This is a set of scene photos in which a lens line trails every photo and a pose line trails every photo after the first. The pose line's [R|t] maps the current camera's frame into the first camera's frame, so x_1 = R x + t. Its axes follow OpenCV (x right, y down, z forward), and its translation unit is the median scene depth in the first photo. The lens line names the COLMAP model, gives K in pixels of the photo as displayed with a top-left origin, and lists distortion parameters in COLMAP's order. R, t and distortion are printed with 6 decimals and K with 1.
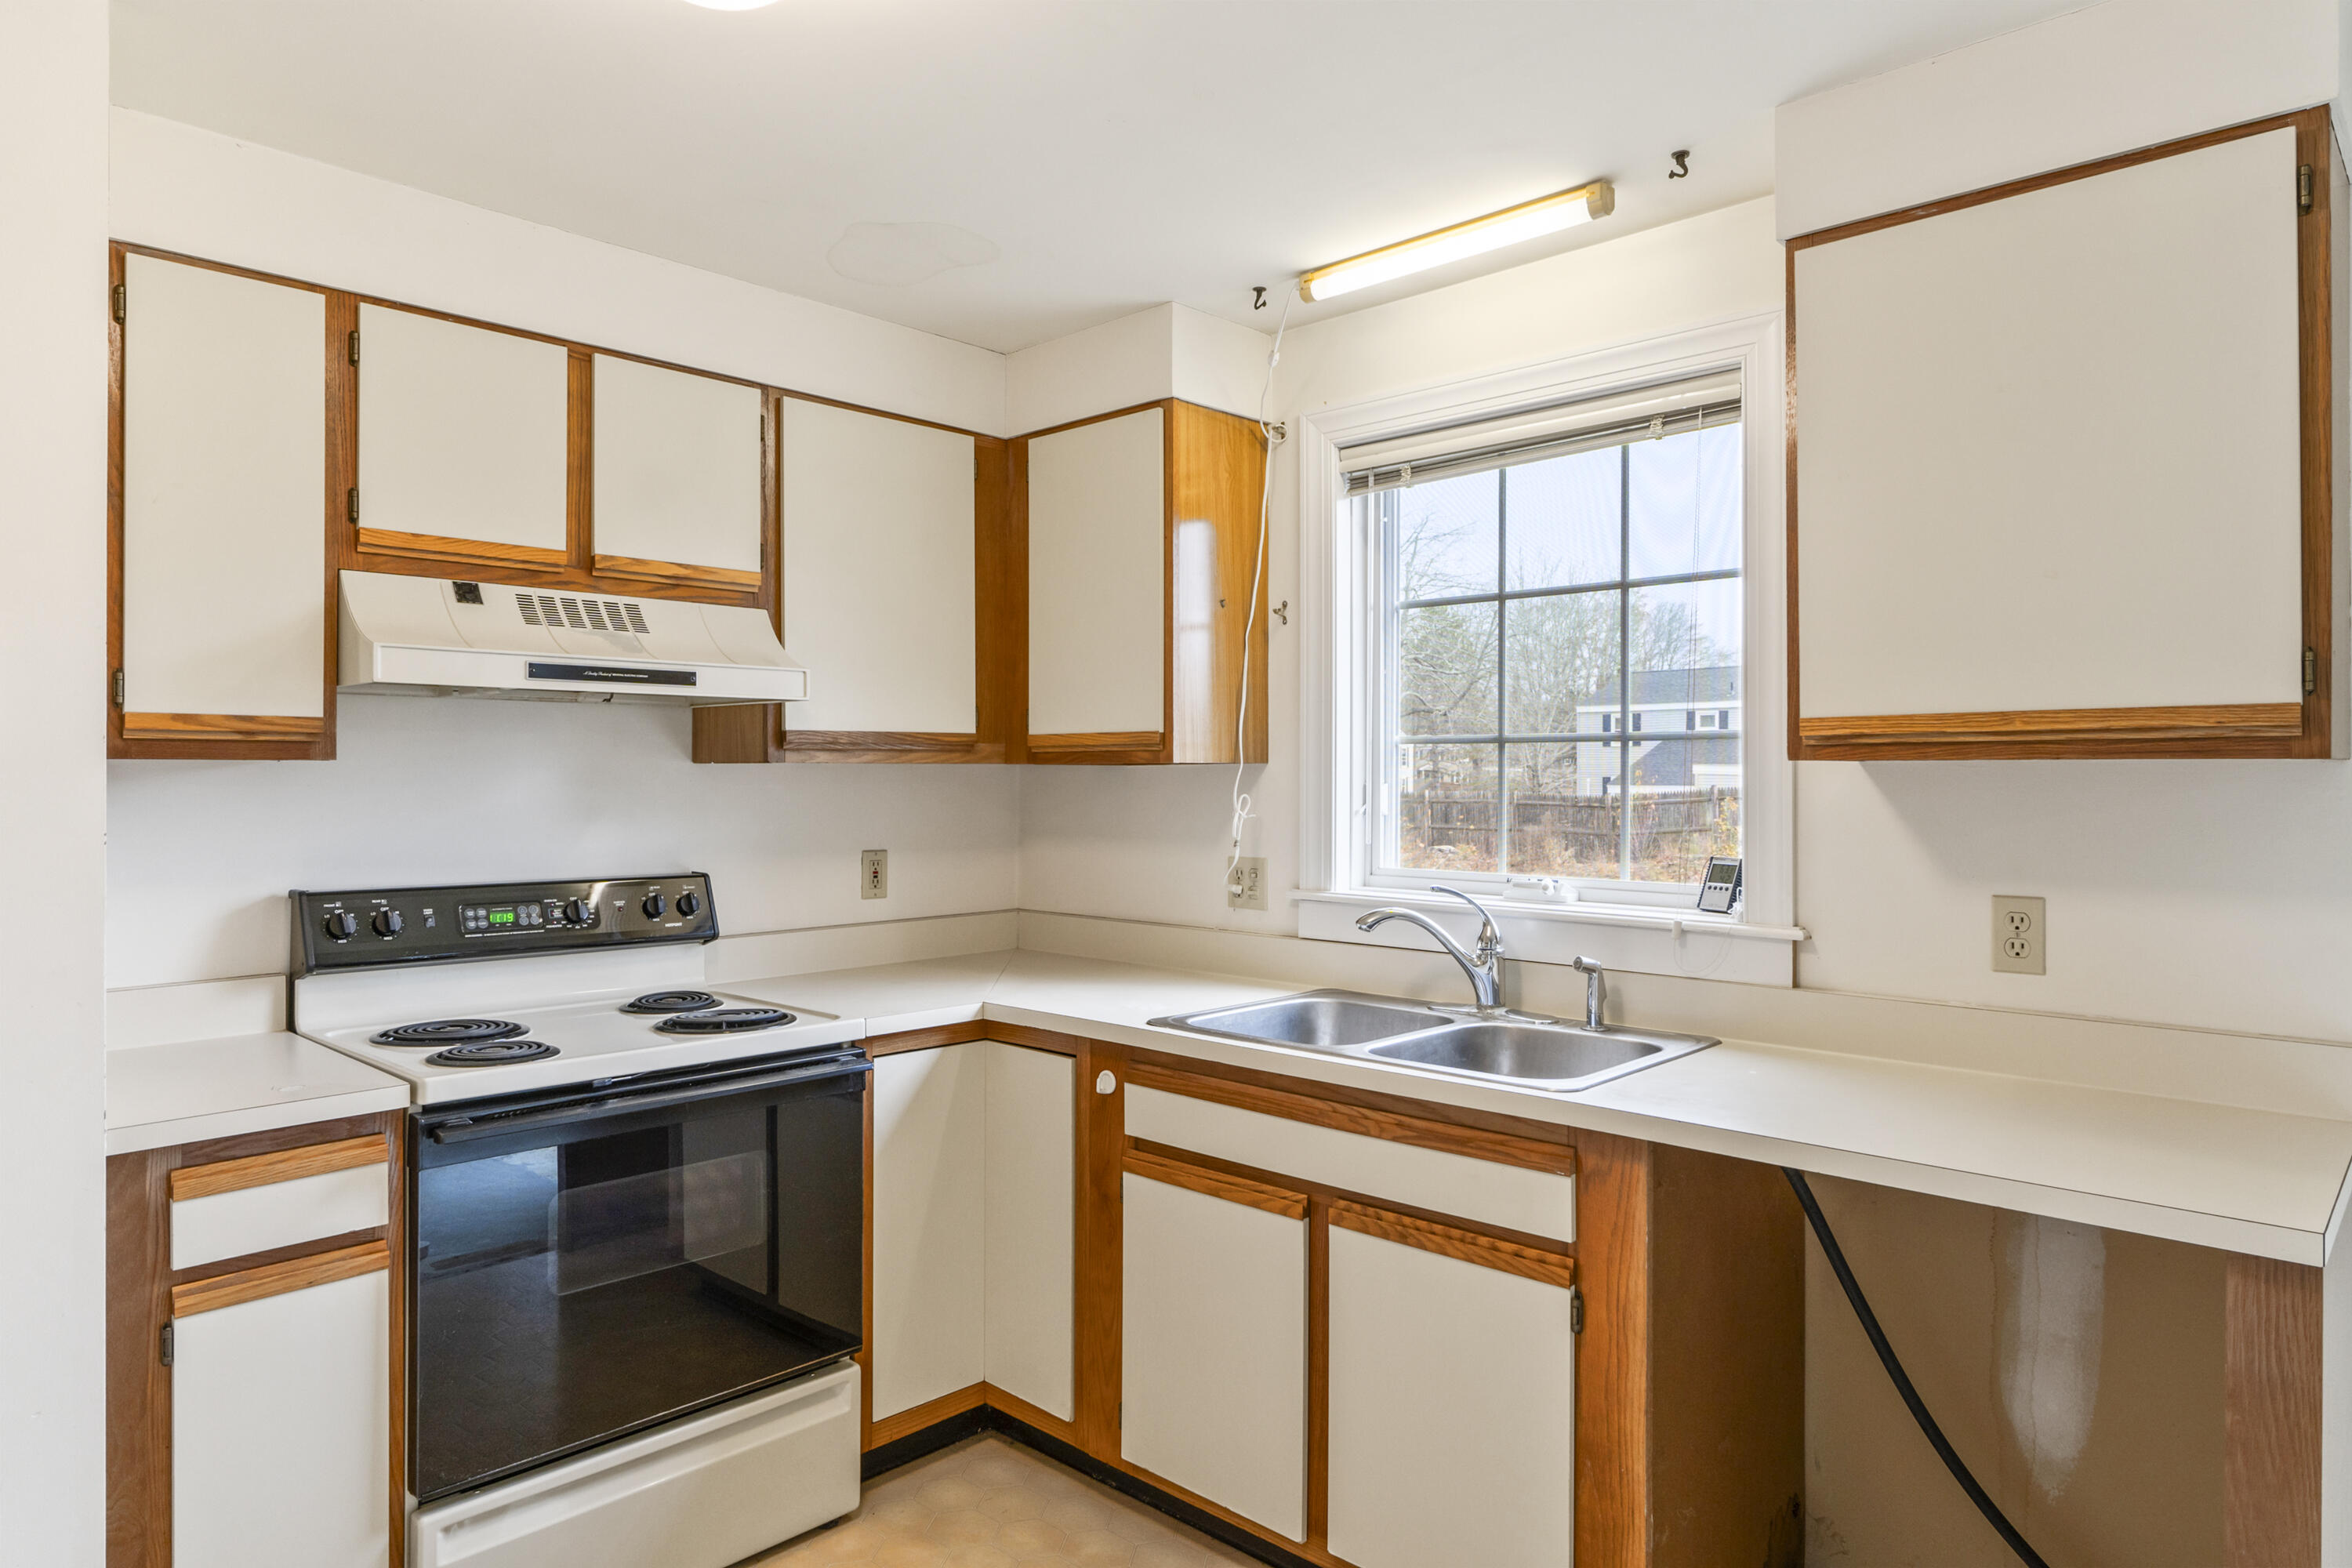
lens RADIAL K [[1396.1, 0, 1173.6], [0, 1396.1, 773.9], [0, 0, 1]] dist [-0.003437, -0.000480]
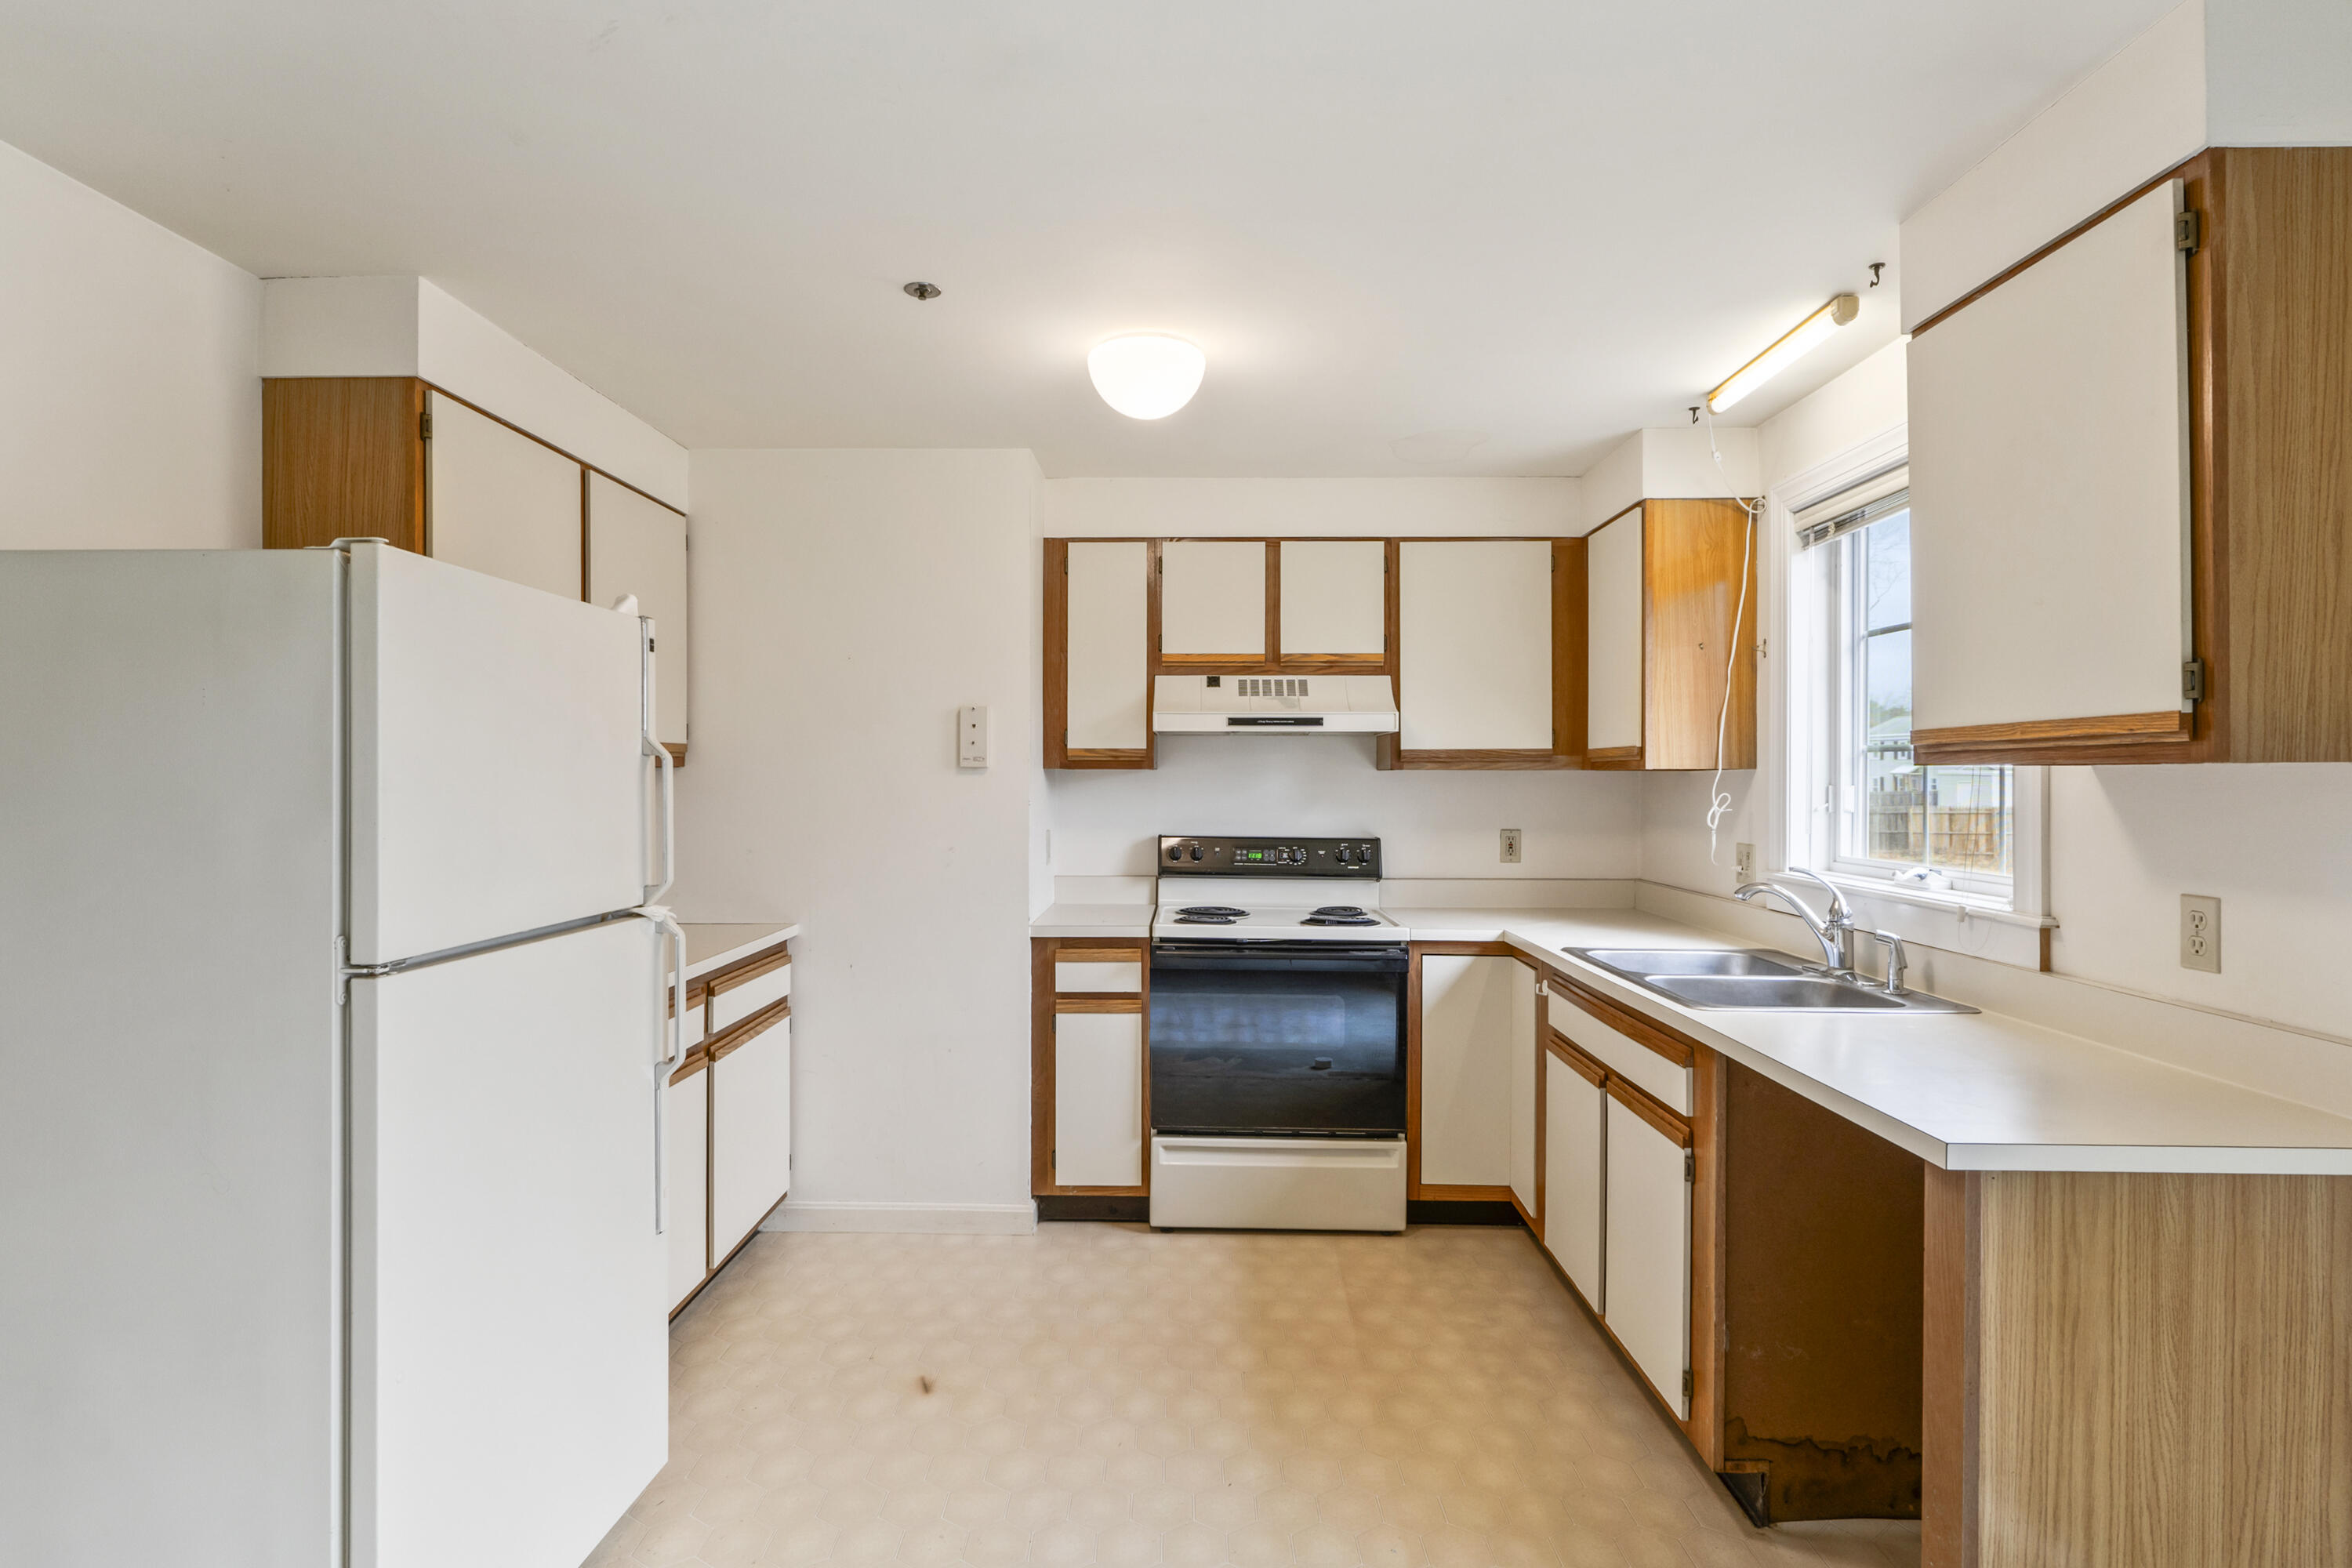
lens RADIAL K [[1189.7, 0, 1170.3], [0, 1189.7, 777.6], [0, 0, 1]] dist [-0.000507, 0.001191]
pose [[0.672042, 0.001341, -0.740512, 0.618347], [-0.001793, 0.999998, 0.000184, 0.001257], [0.740511, 0.001204, 0.672043, -0.129631]]
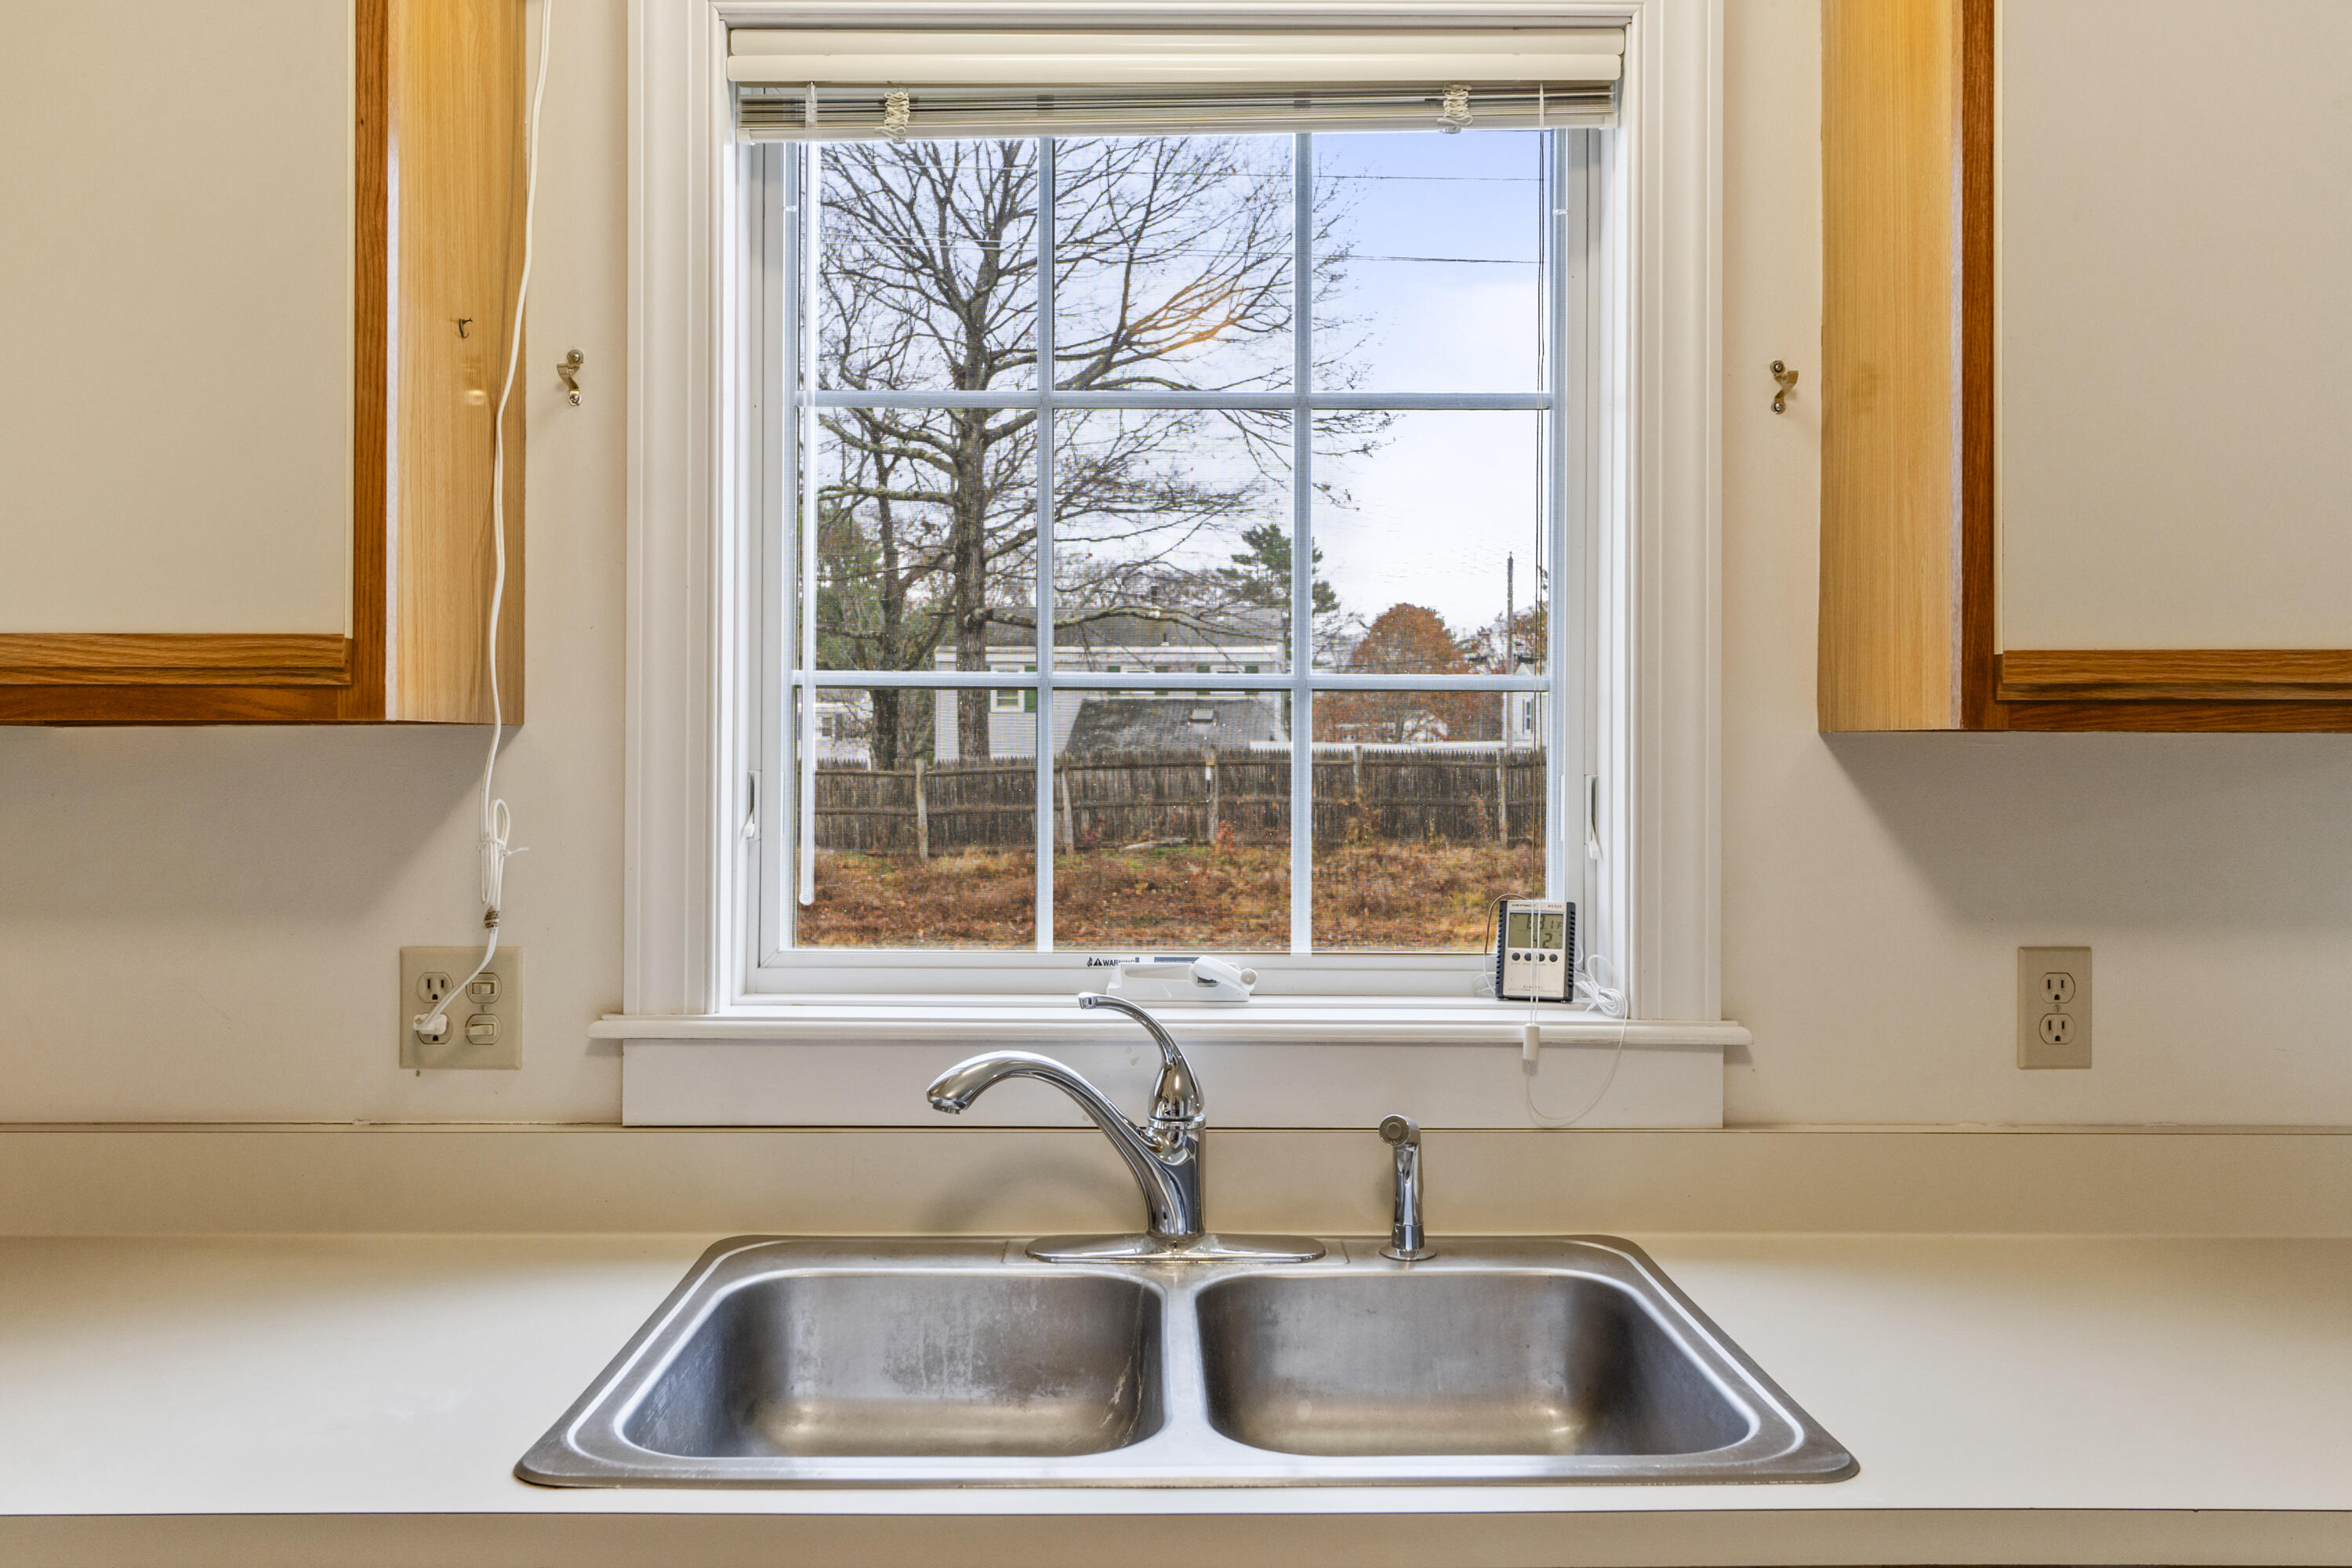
lens RADIAL K [[1779.0, 0, 1145.1], [0, 1779.0, 738.1], [0, 0, 1]] dist [-0.002973, 0.001056]
pose [[0.723701, 0.006771, 0.690080, -0.208942], [-0.003040, 0.999973, -0.006624, -0.000496], [-0.690107, 0.002696, 0.723703, 0.580810]]
